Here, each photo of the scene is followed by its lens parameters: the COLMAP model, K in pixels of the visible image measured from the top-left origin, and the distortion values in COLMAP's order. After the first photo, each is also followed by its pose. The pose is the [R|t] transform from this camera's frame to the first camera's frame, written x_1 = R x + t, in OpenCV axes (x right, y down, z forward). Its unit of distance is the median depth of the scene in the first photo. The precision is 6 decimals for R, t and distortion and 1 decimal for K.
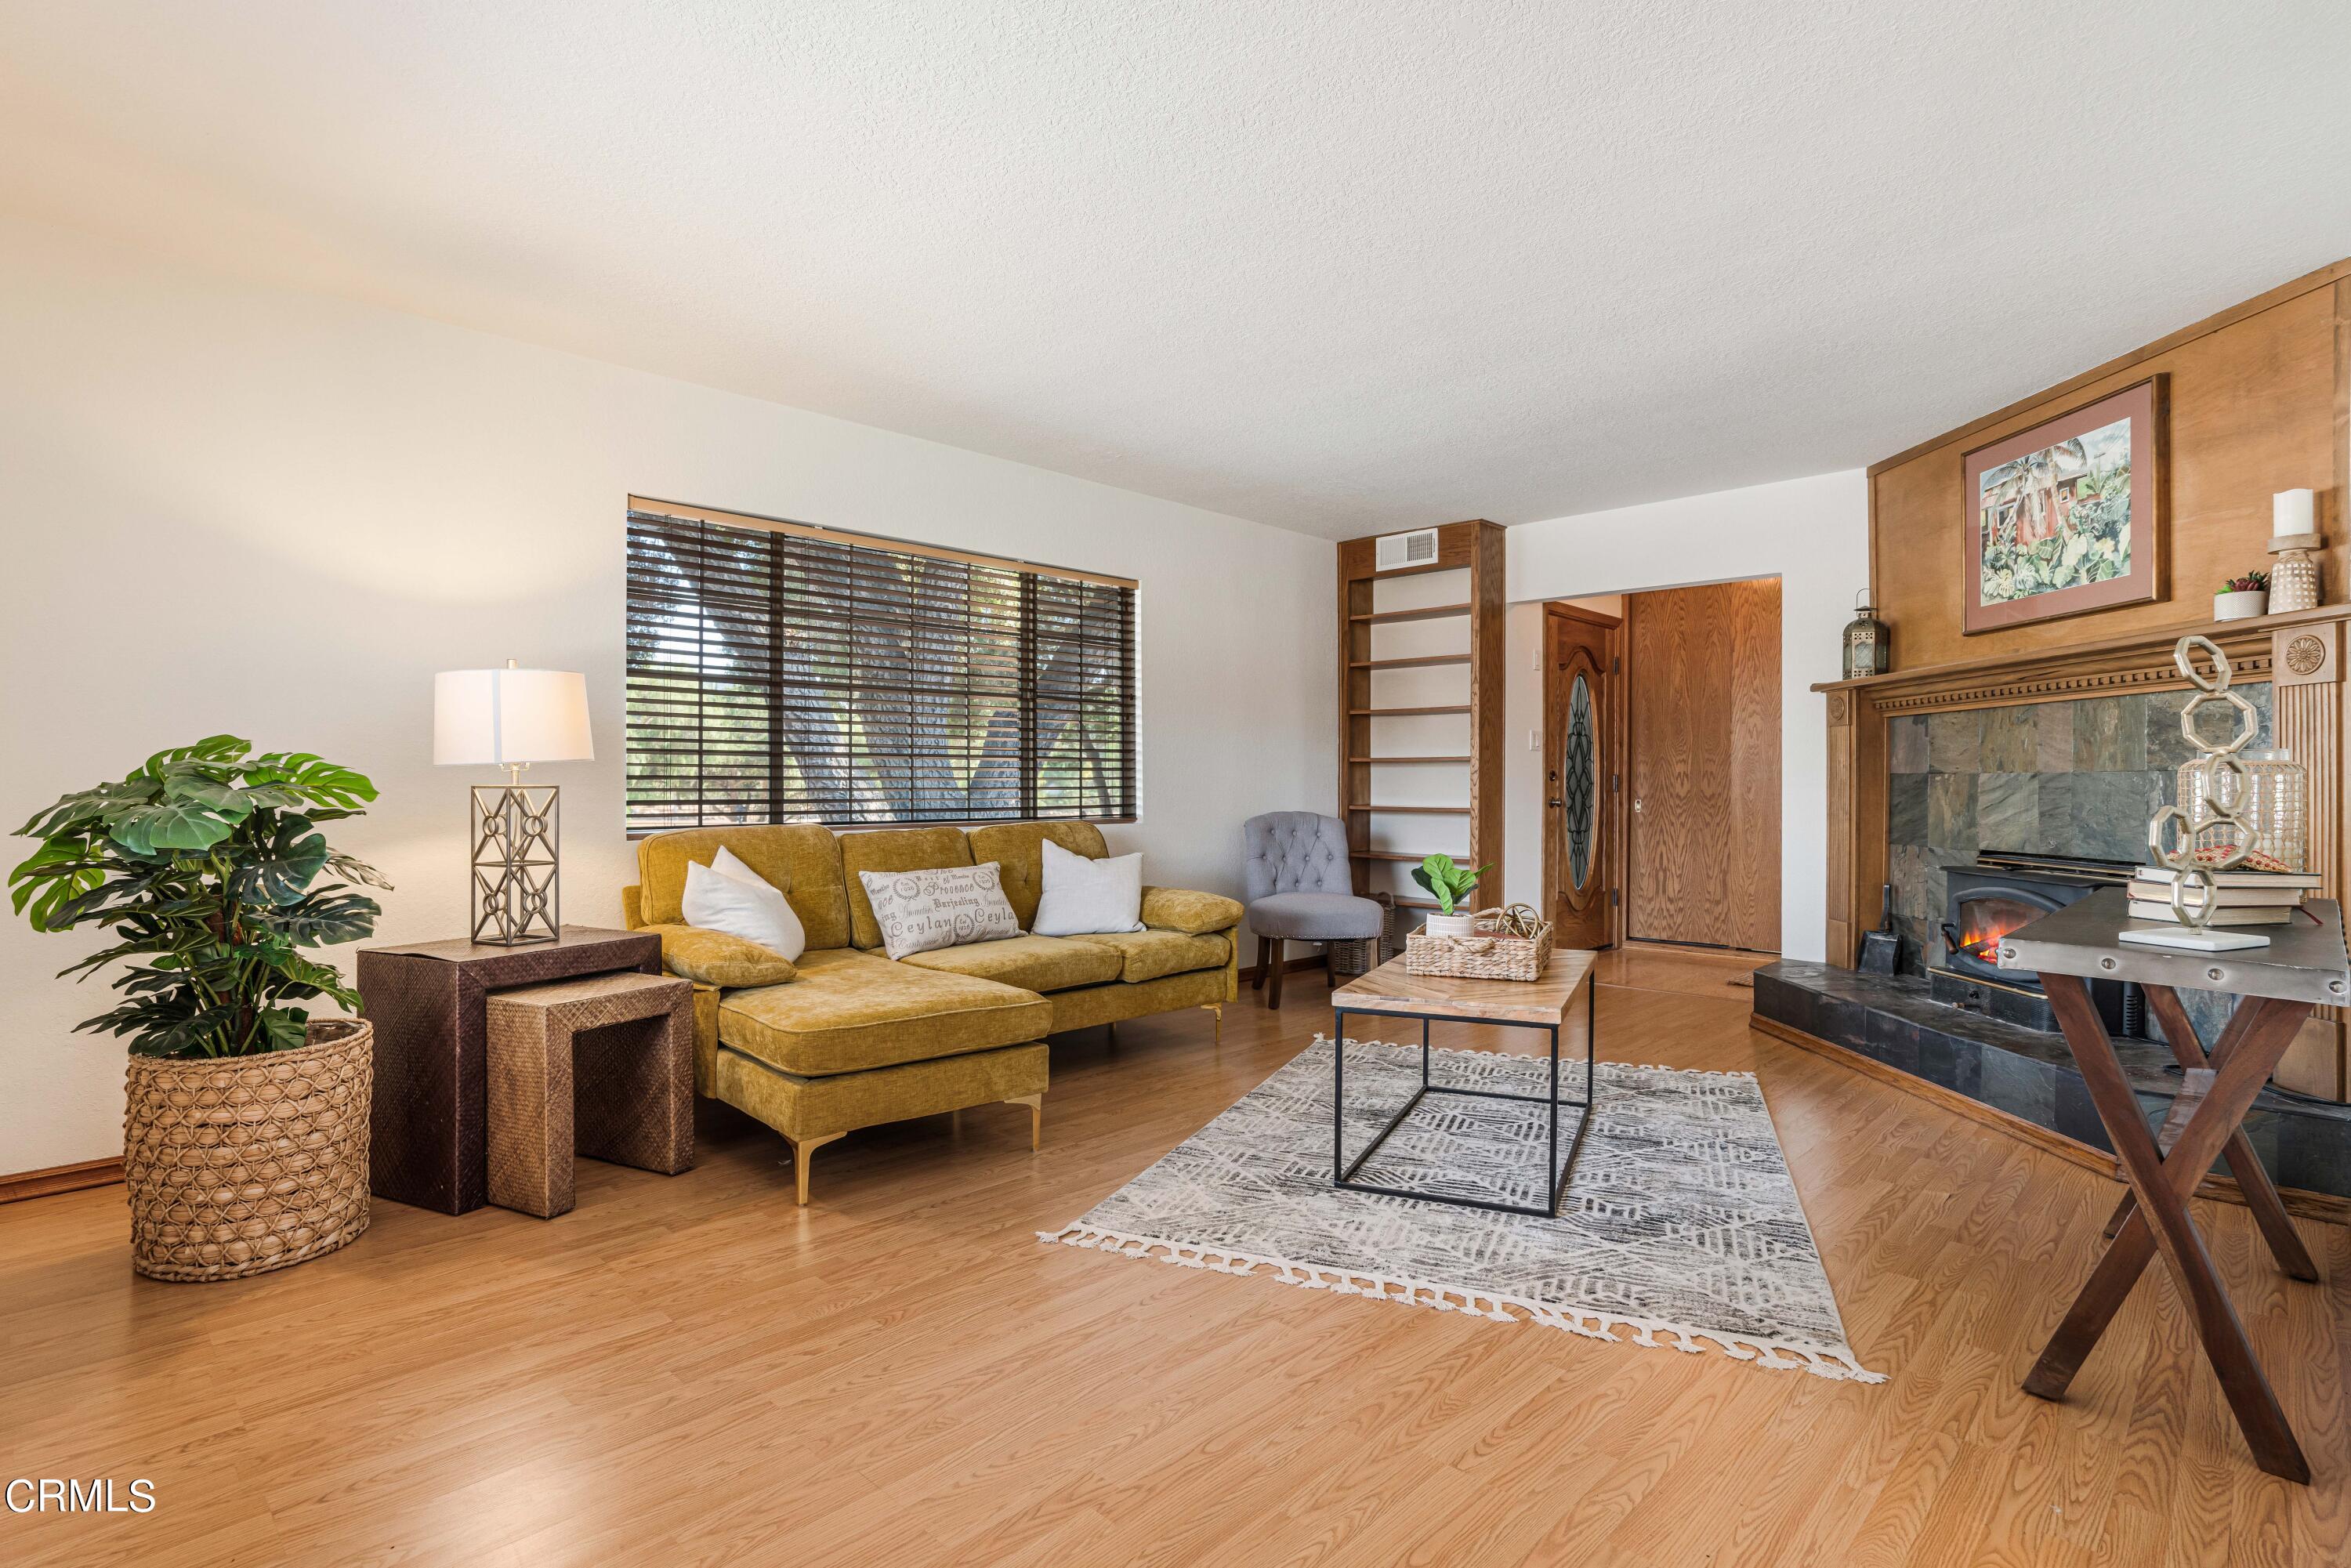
lens RADIAL K [[1119.6, 0, 1132.5], [0, 1119.6, 786.2], [0, 0, 1]] dist [-0.038064, 0.011019]
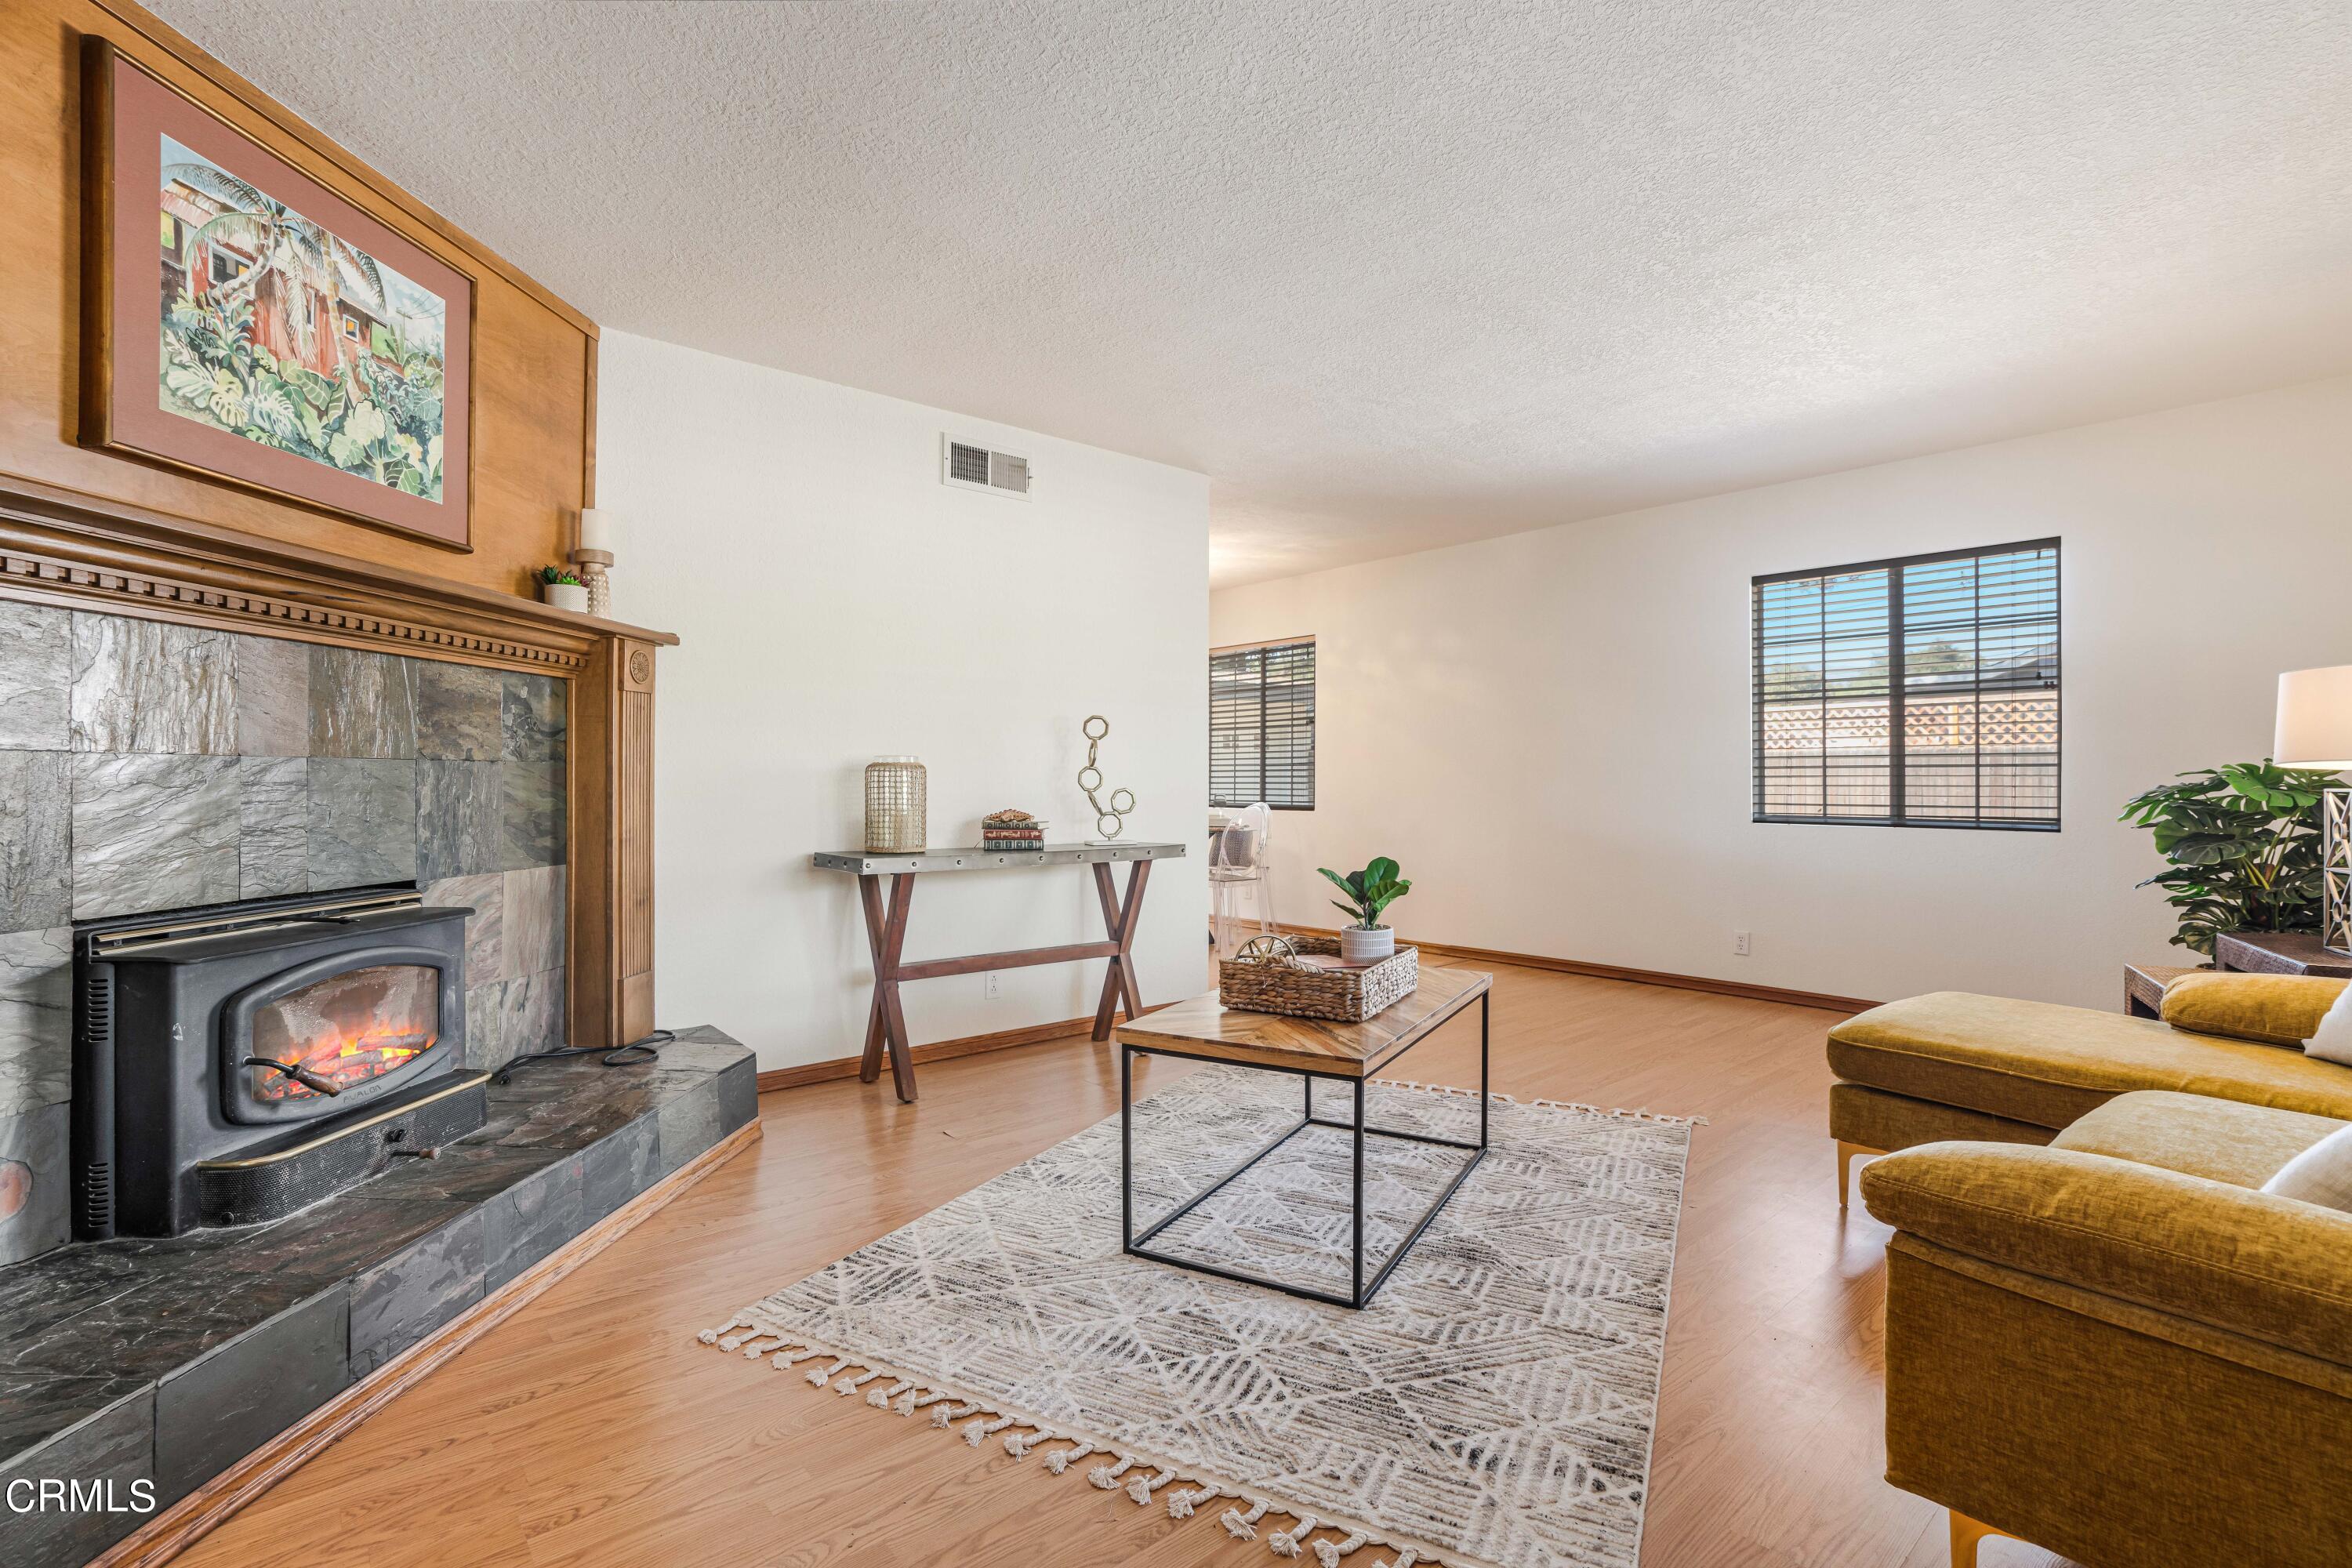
lens RADIAL K [[1103.9, 0, 1165.6], [0, 1103.9, 782.2], [0, 0, 1]] dist [-0.044218, 0.017253]
pose [[-0.998668, -0.003141, 0.051506, 0.349882], [-0.002889, 0.999984, 0.004961, -0.003383], [-0.051521, 0.004805, -0.998660, 1.658402]]
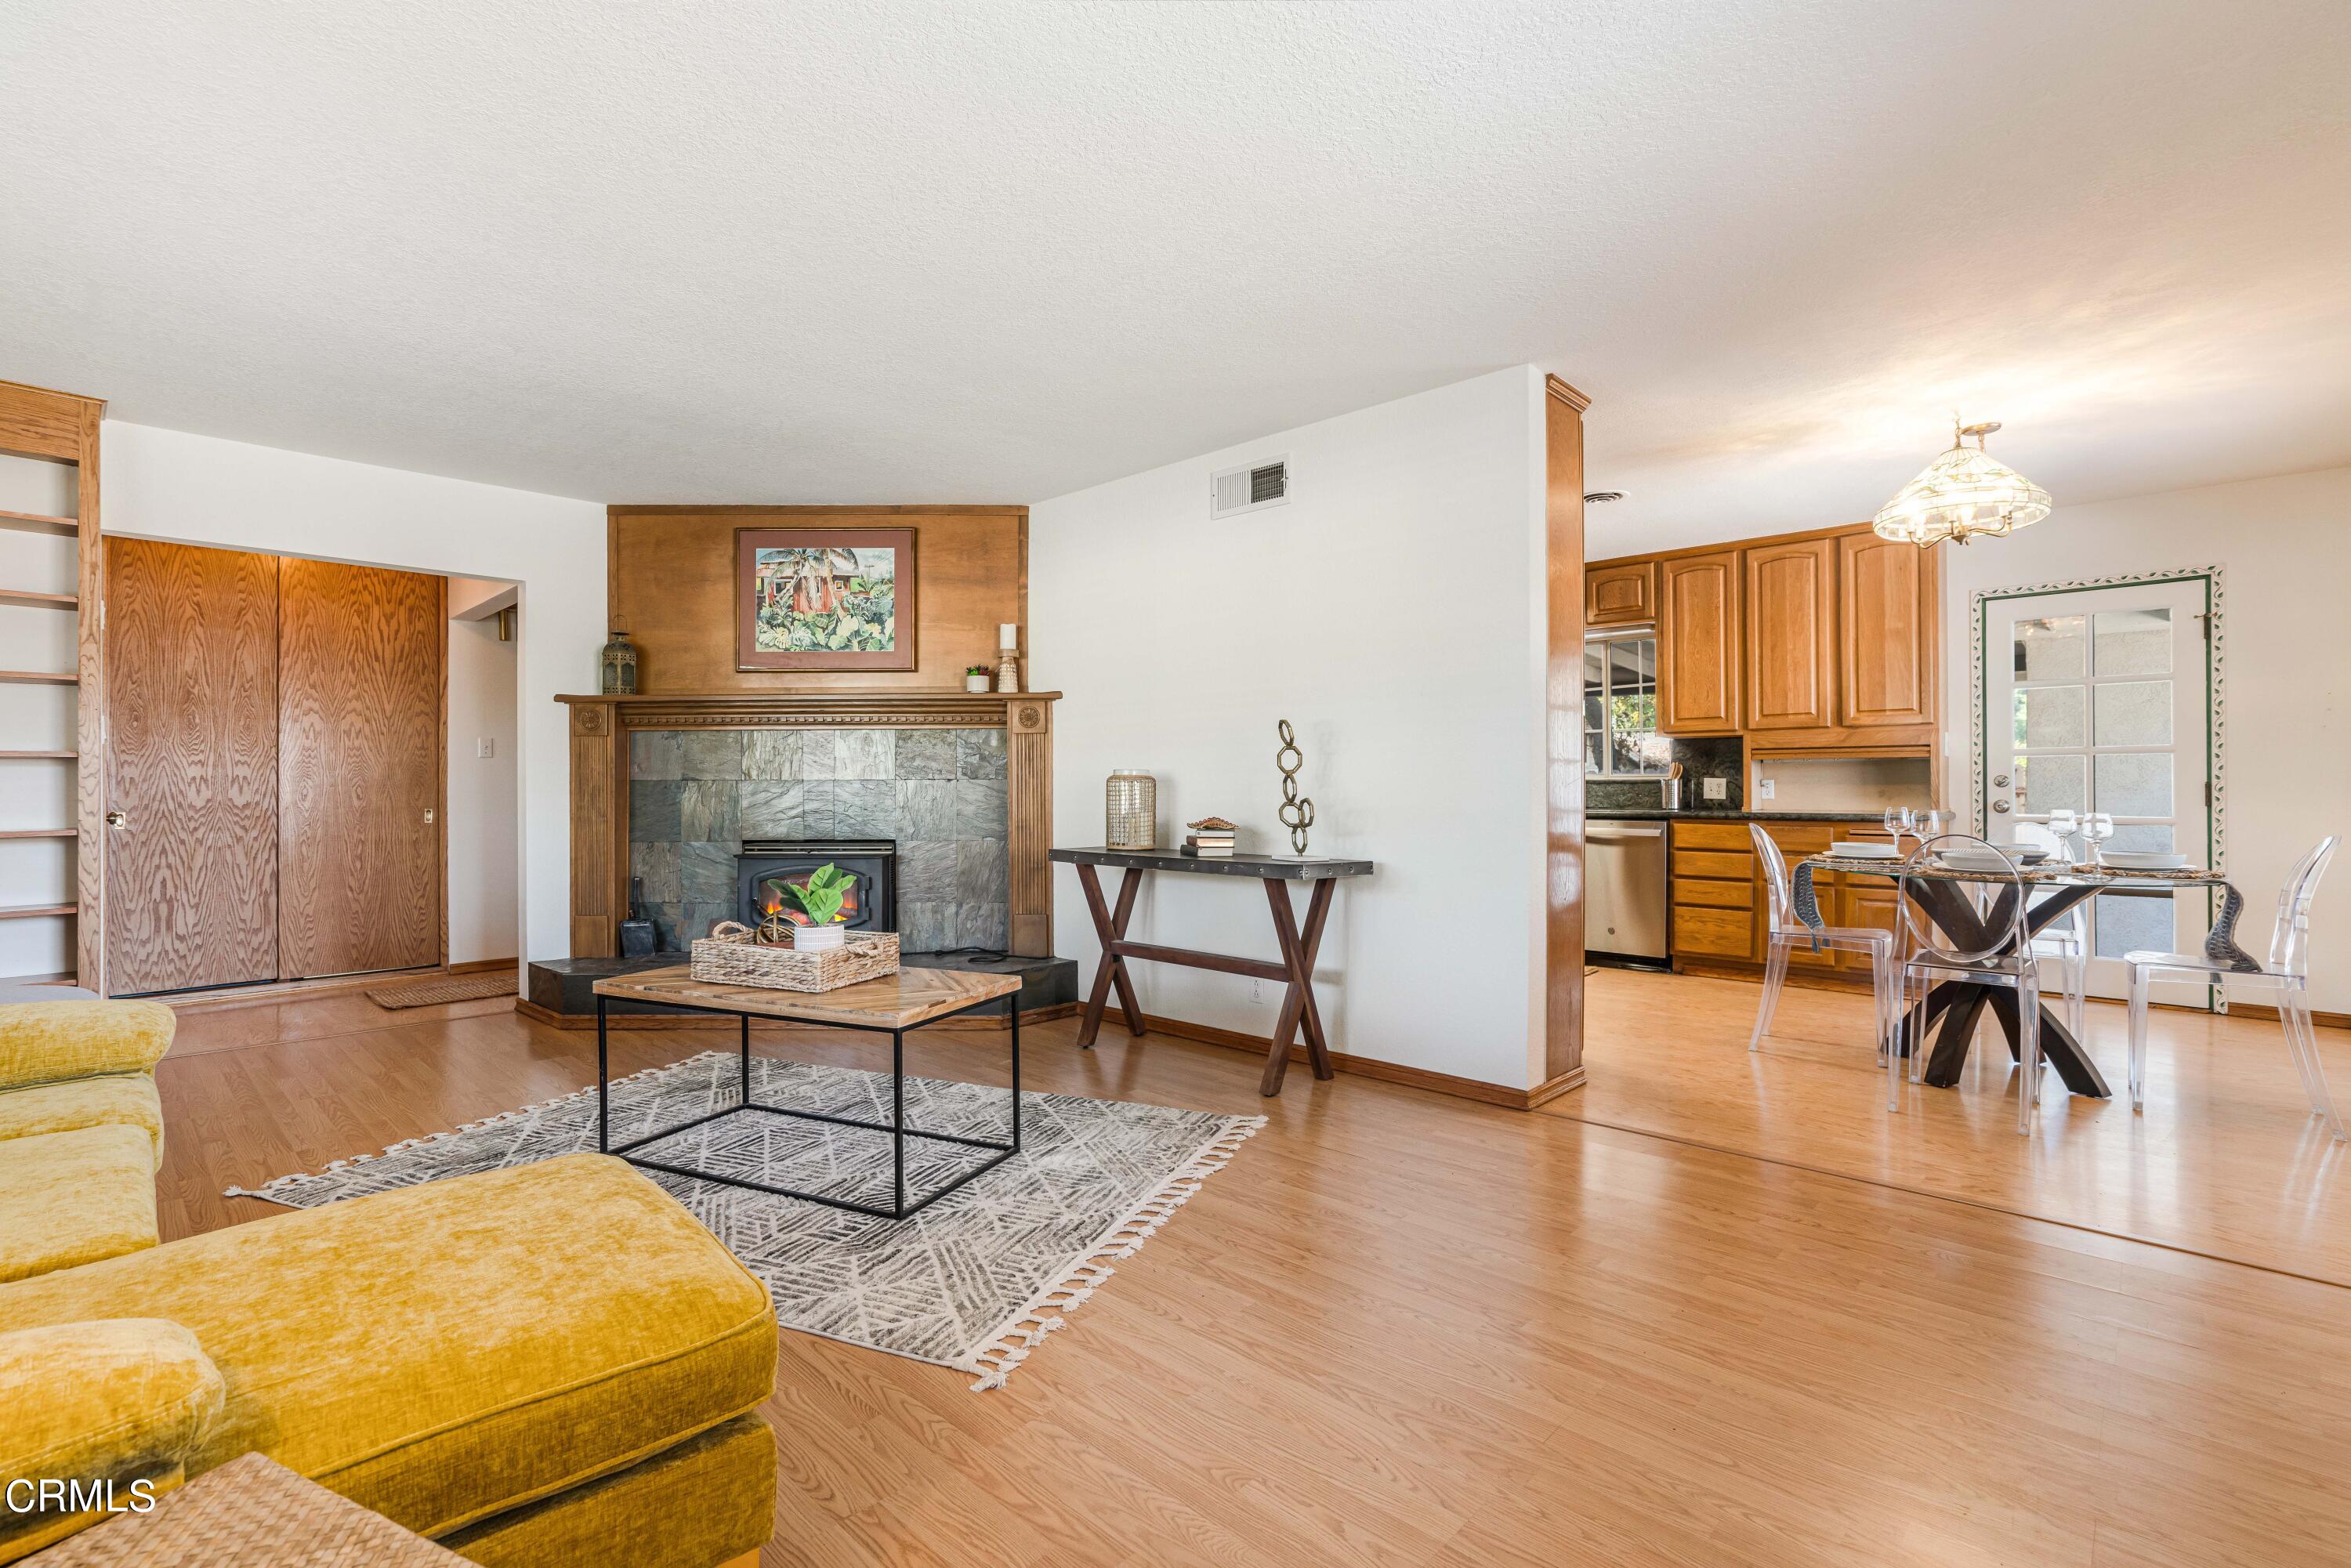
lens RADIAL K [[1096.4, 0, 1144.7], [0, 1096.4, 776.9], [0, 0, 1]] dist [-0.039780, 0.017165]
pose [[-0.016441, 0.007699, 0.999835, -0.591219], [0.006606, 0.999949, -0.007592, -0.003721], [-0.999843, 0.006480, -0.016491, 0.645780]]
